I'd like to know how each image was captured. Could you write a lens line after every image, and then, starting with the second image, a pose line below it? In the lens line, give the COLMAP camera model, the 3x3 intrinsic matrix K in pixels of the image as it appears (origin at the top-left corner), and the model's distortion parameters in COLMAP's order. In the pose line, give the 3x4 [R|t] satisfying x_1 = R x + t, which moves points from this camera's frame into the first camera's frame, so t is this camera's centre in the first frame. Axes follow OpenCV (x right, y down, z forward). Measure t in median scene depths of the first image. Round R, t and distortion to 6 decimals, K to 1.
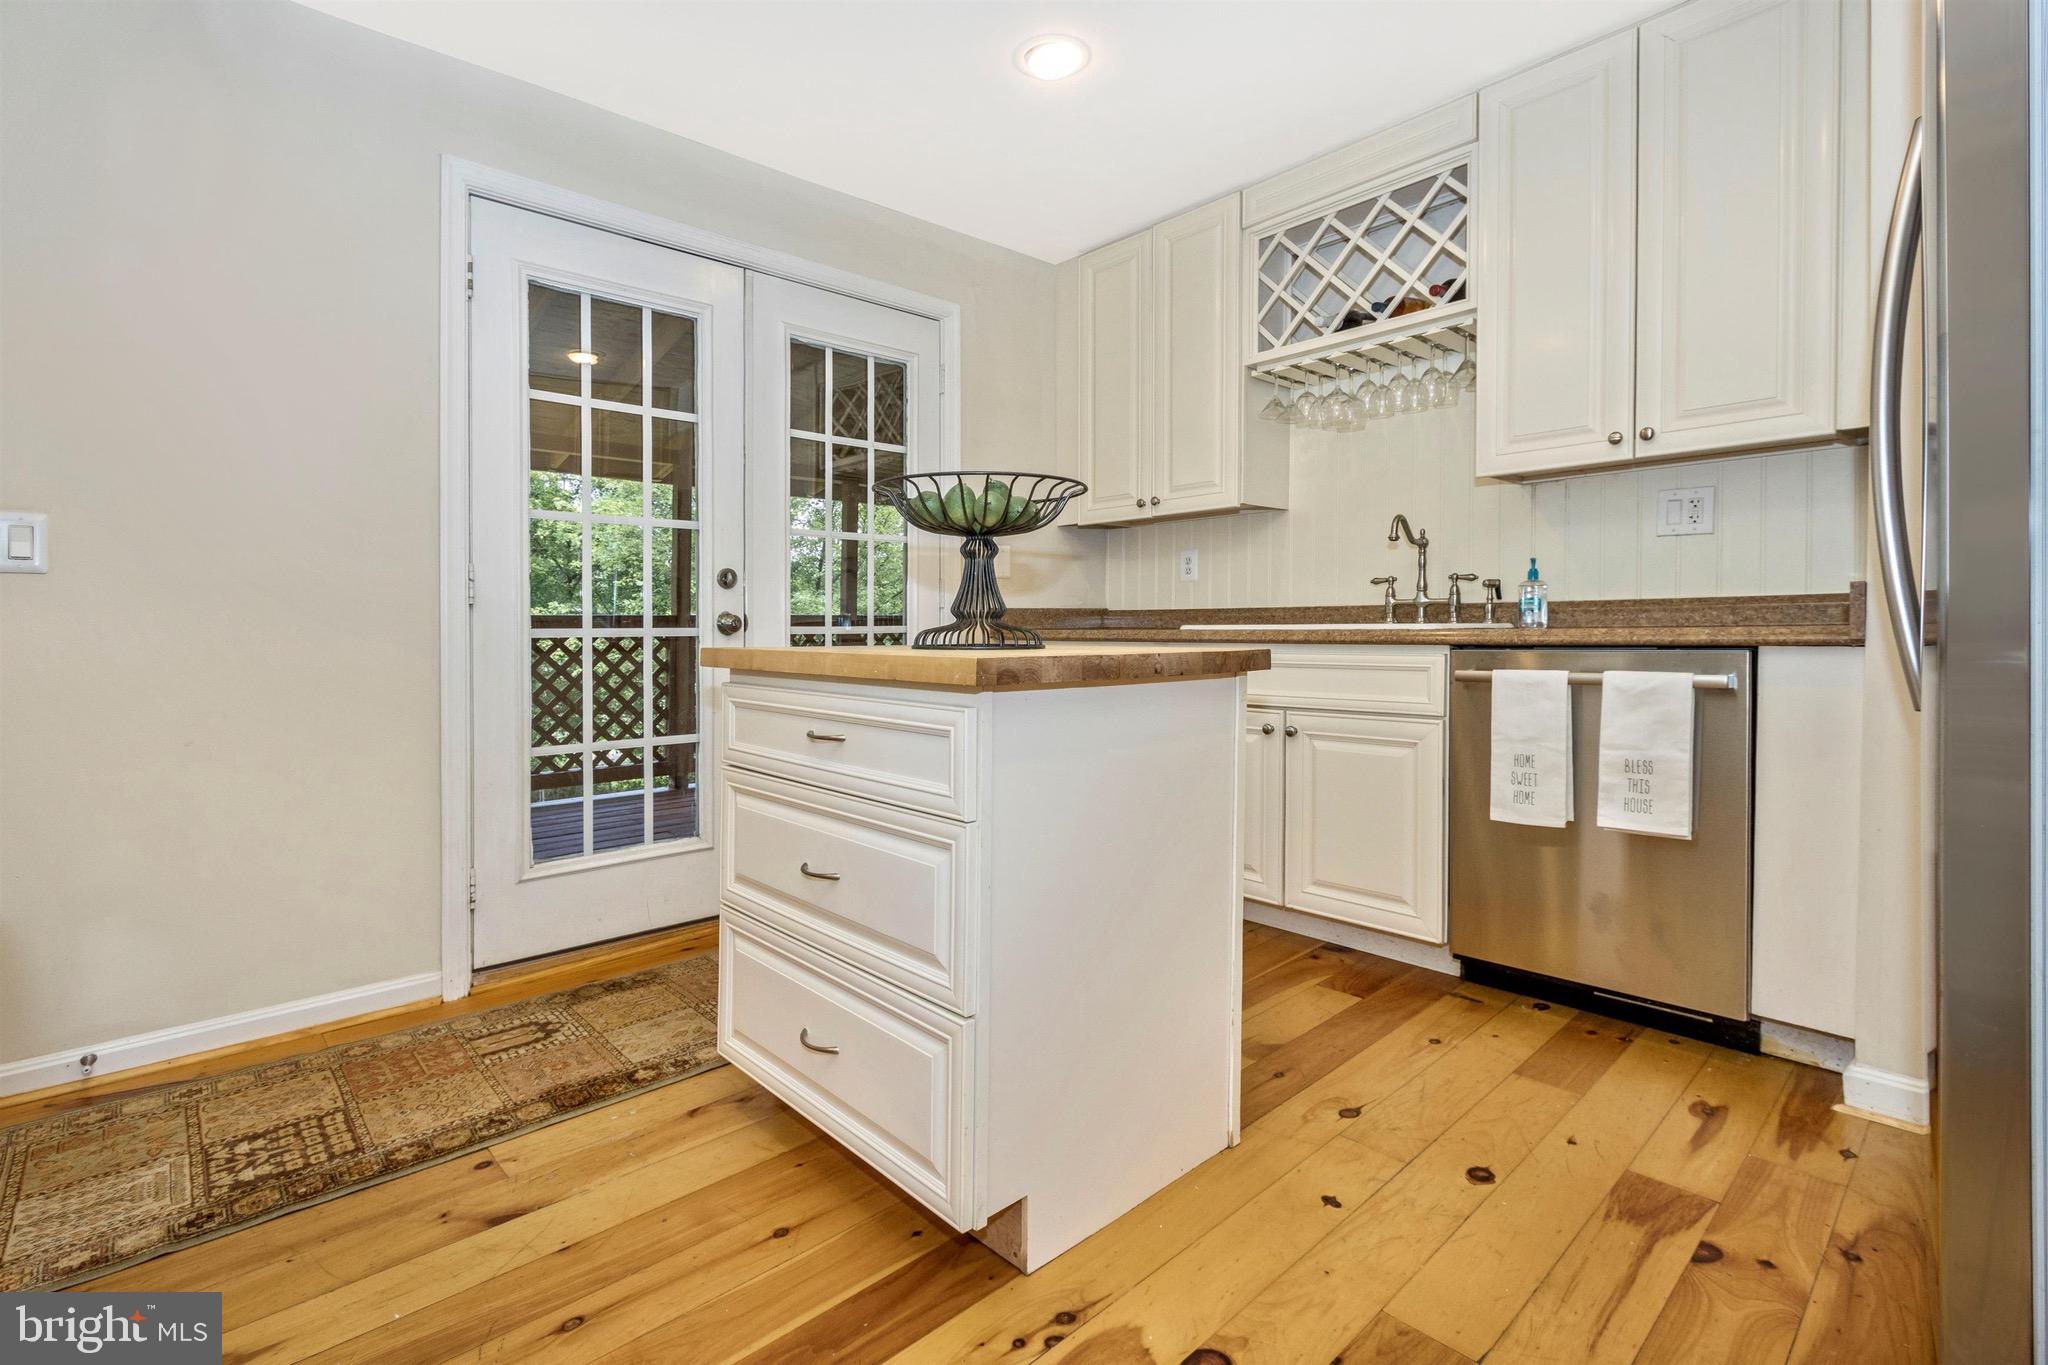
lens RADIAL K [[938.7, 0, 1046.6], [0, 938.7, 632.4], [0, 0, 1]] dist [0.000431, 0.000246]
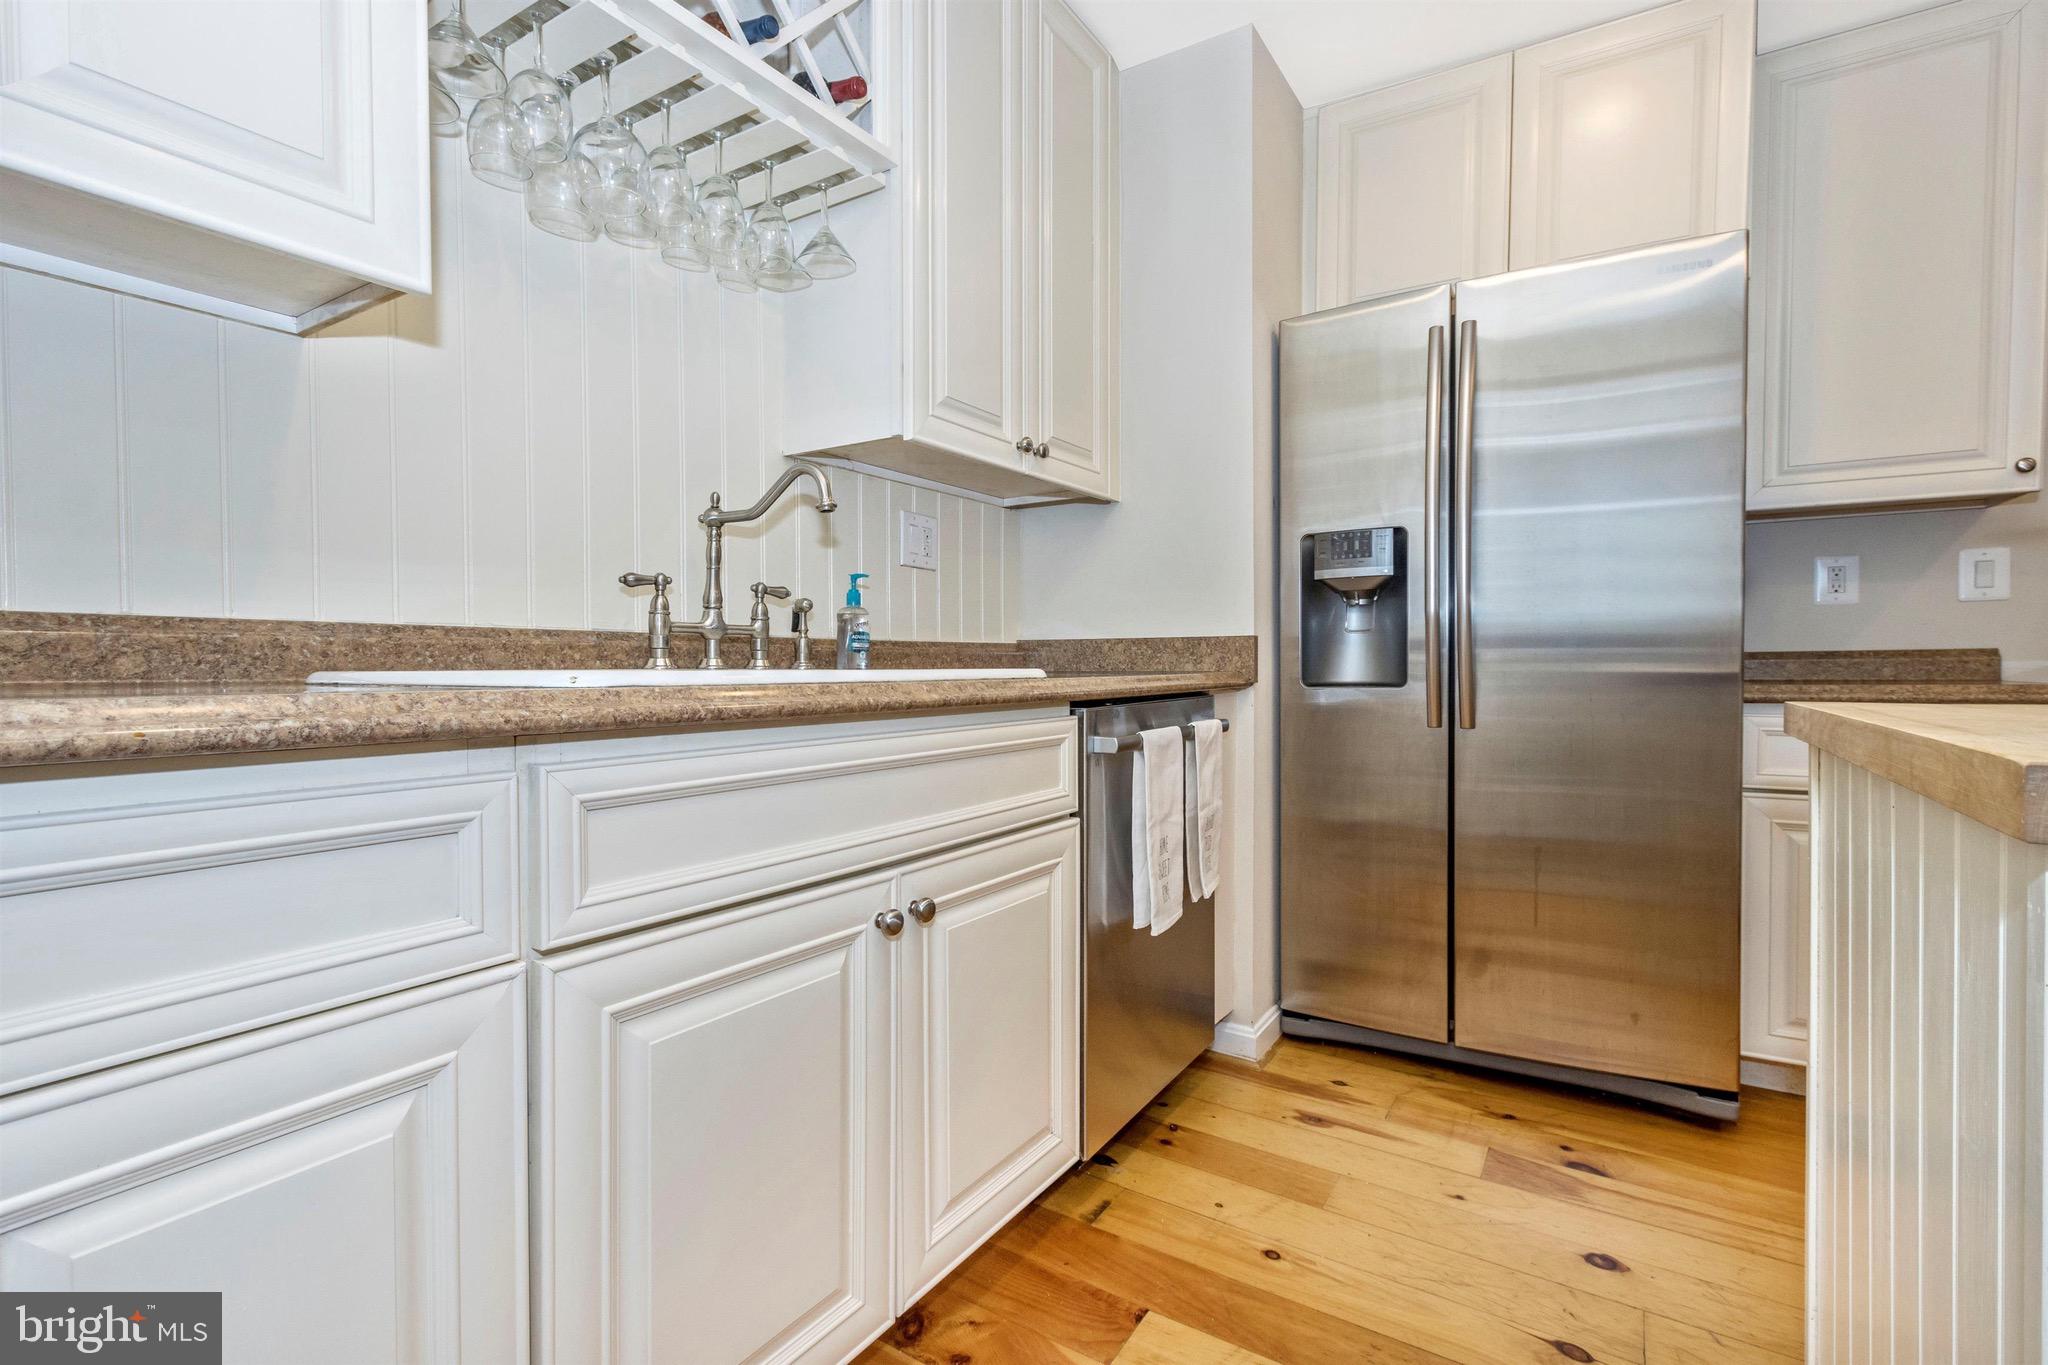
lens RADIAL K [[963.0, 0, 1024.7], [0, 963.0, 663.0], [0, 0, 1]] dist [-0.000542, -0.000235]
pose [[-0.240441, 0.000584, 0.970664, -0.293088], [0.003025, 0.999995, 0.000148, -0.020427], [-0.970659, 0.002972, -0.240441, 1.560149]]
